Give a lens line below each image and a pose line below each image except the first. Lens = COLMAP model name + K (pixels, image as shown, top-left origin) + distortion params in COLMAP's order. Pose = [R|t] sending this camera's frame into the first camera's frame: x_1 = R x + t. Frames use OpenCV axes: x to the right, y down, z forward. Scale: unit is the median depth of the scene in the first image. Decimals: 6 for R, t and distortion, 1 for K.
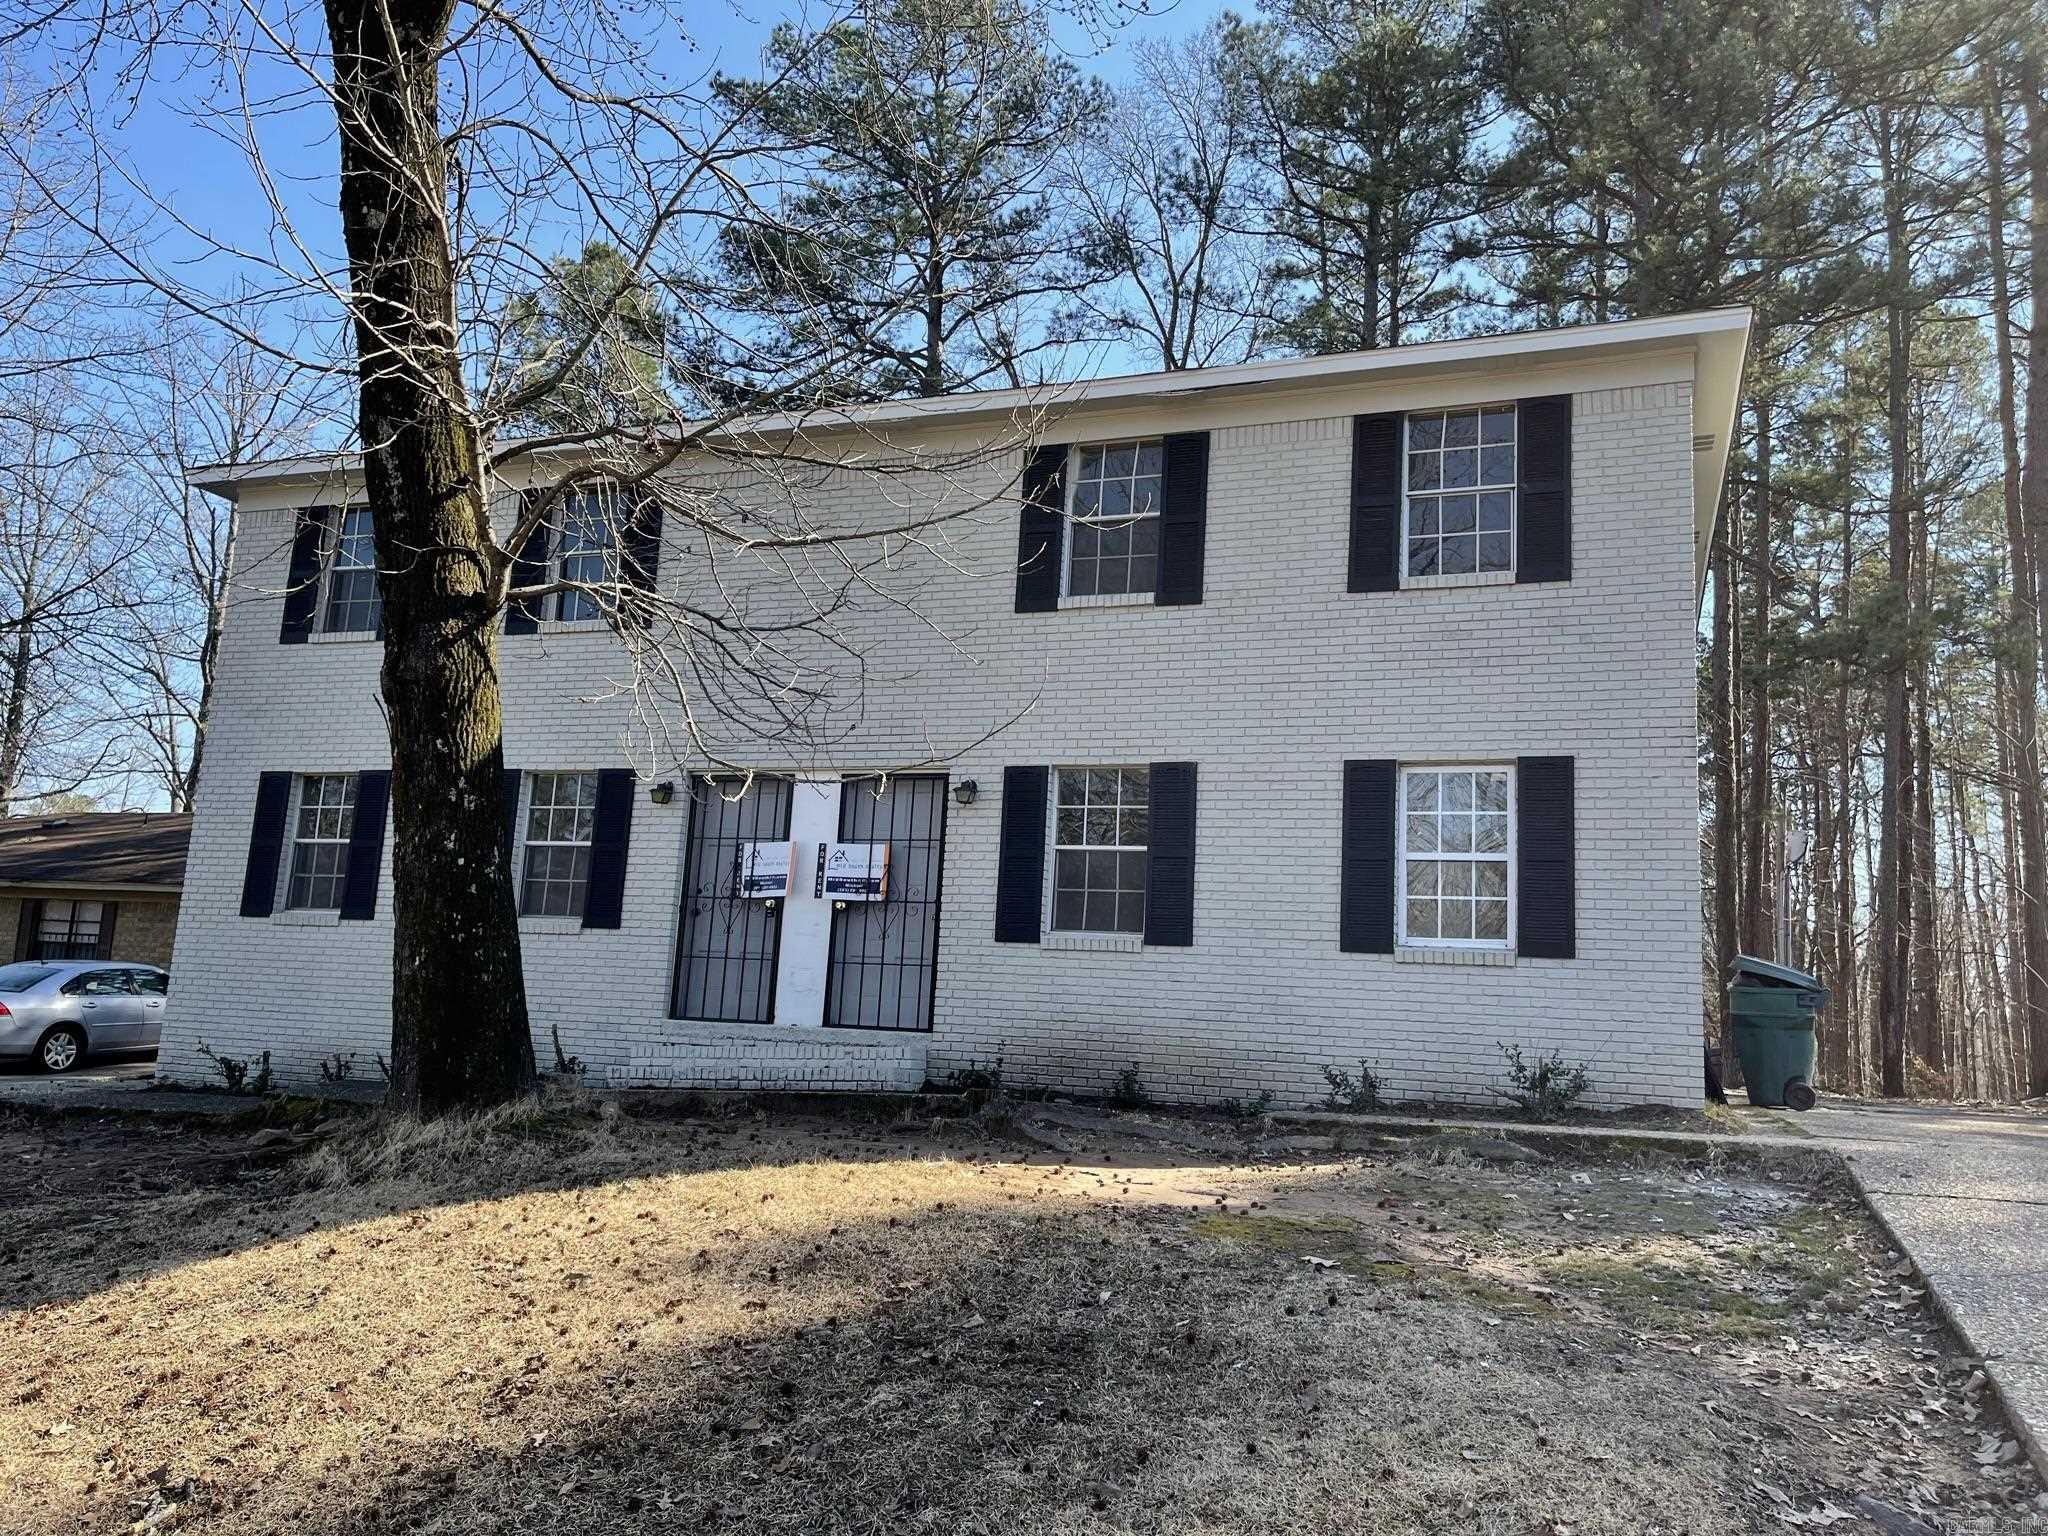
lens RADIAL K [[1614.5, 0, 1024.0], [0, 1614.5, 768.0], [0, 0, 1]] dist [0.048496, -0.000374]
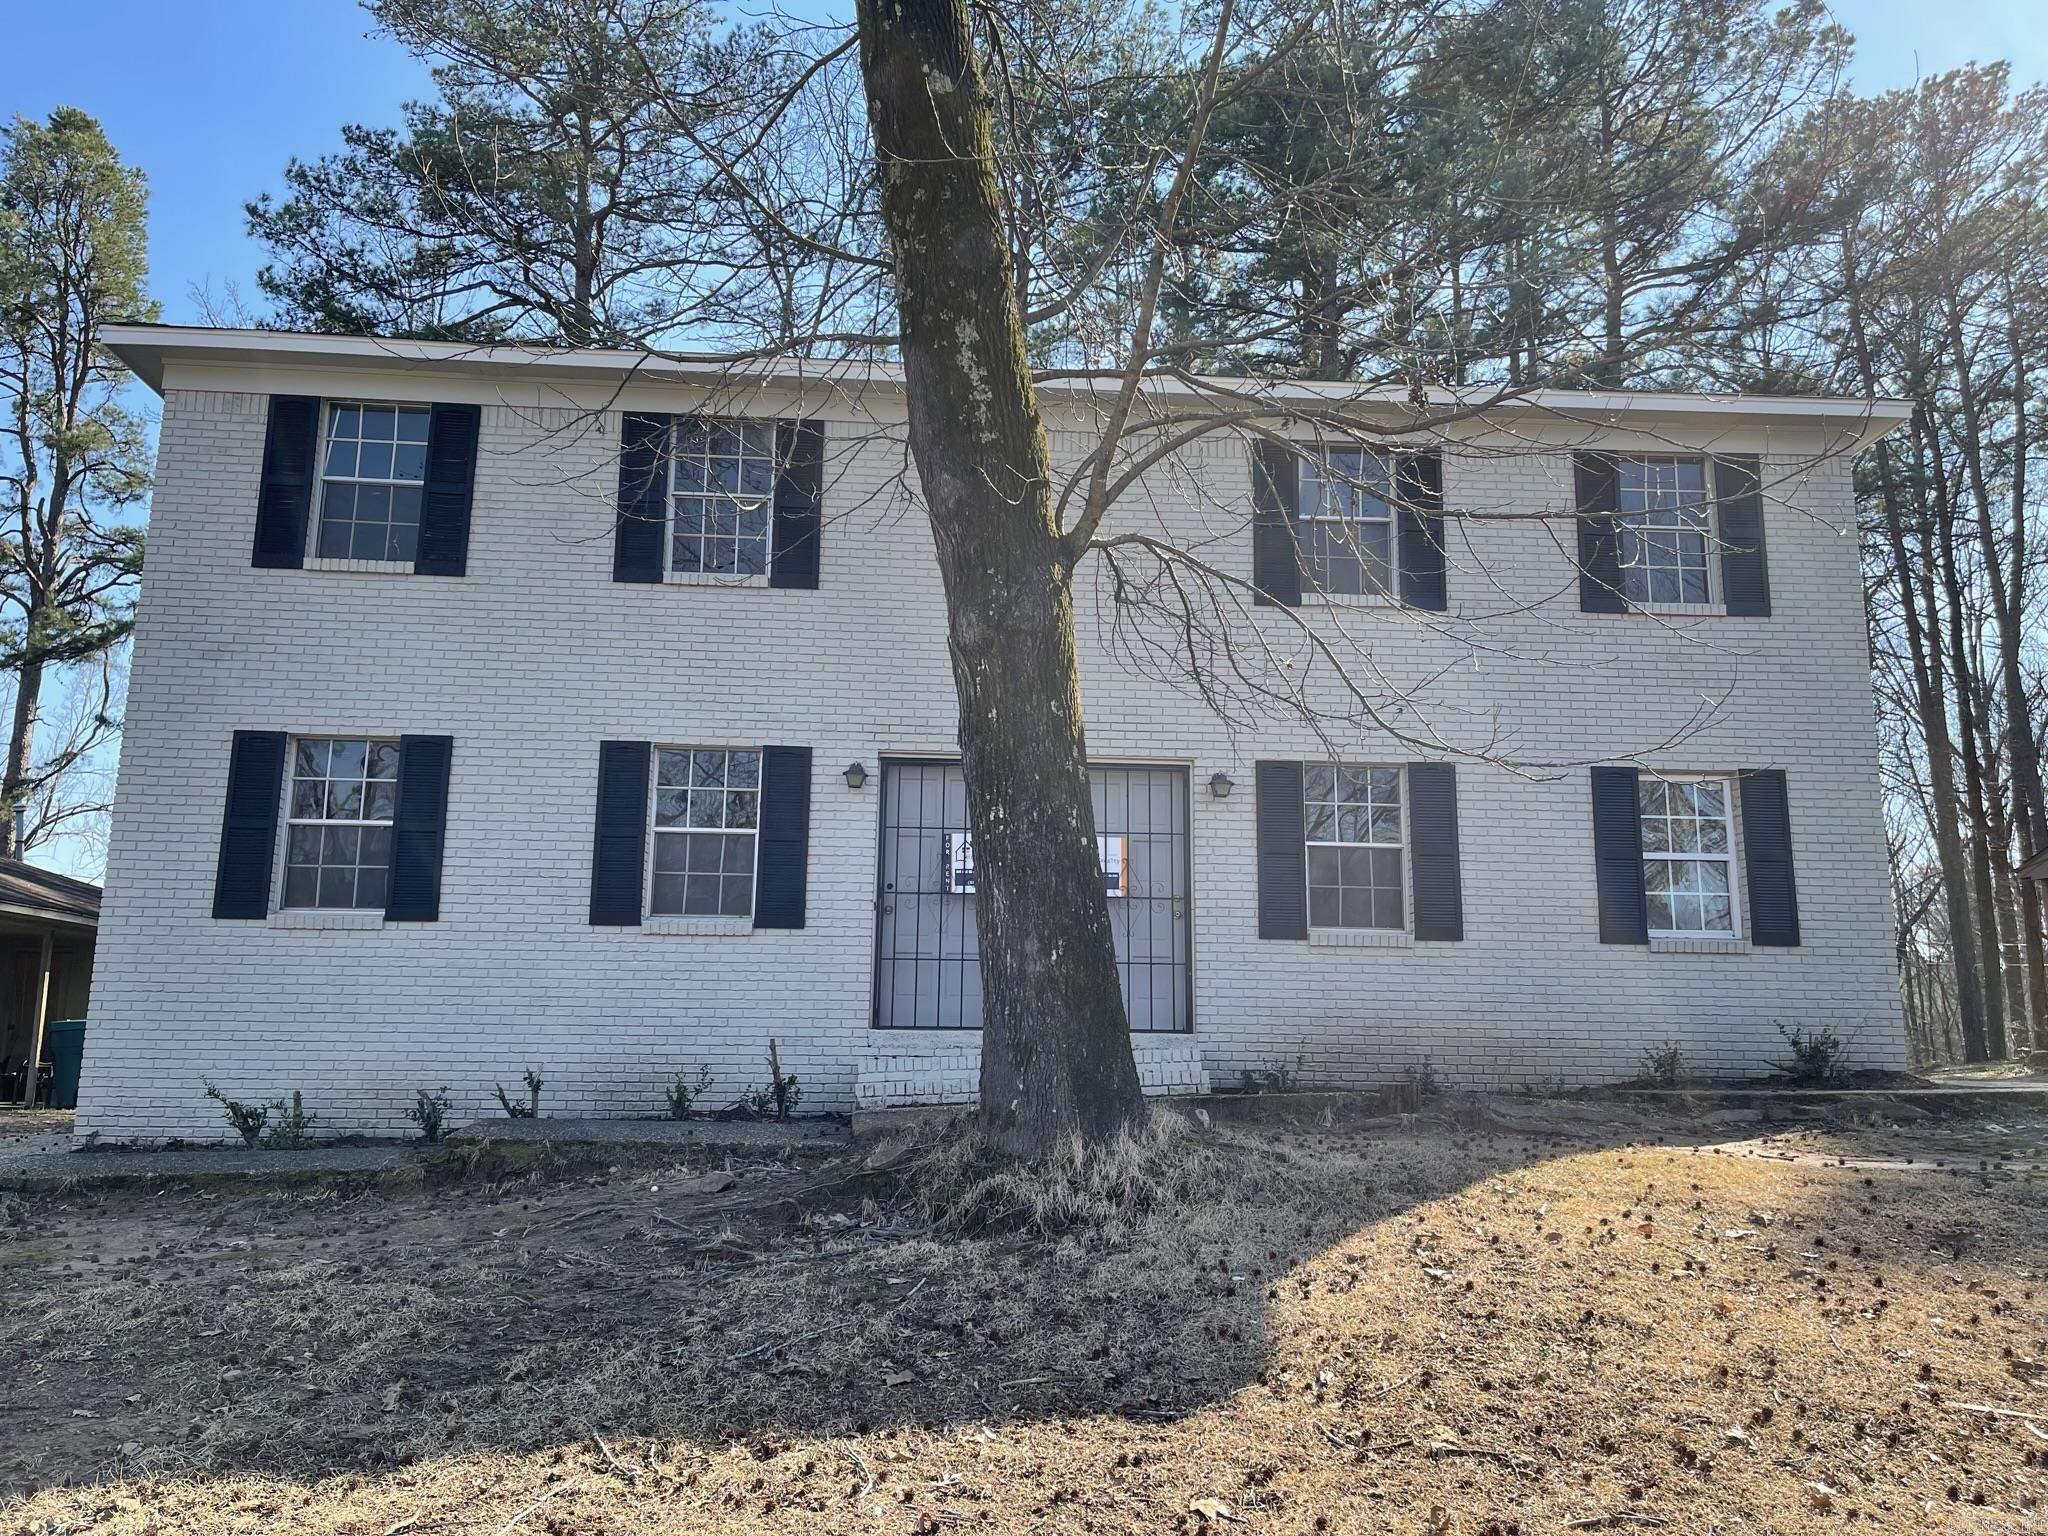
lens RADIAL K [[1533.1, 0, 1024.0], [0, 1533.1, 768.0], [0, 0, 1]] dist [0.038734, -0.004085]
pose [[0.901028, 0.029566, 0.432752, -0.540497], [-0.034532, 0.999397, 0.003619, 0.005210], [-0.432384, -0.018205, 0.901506, 0.214813]]
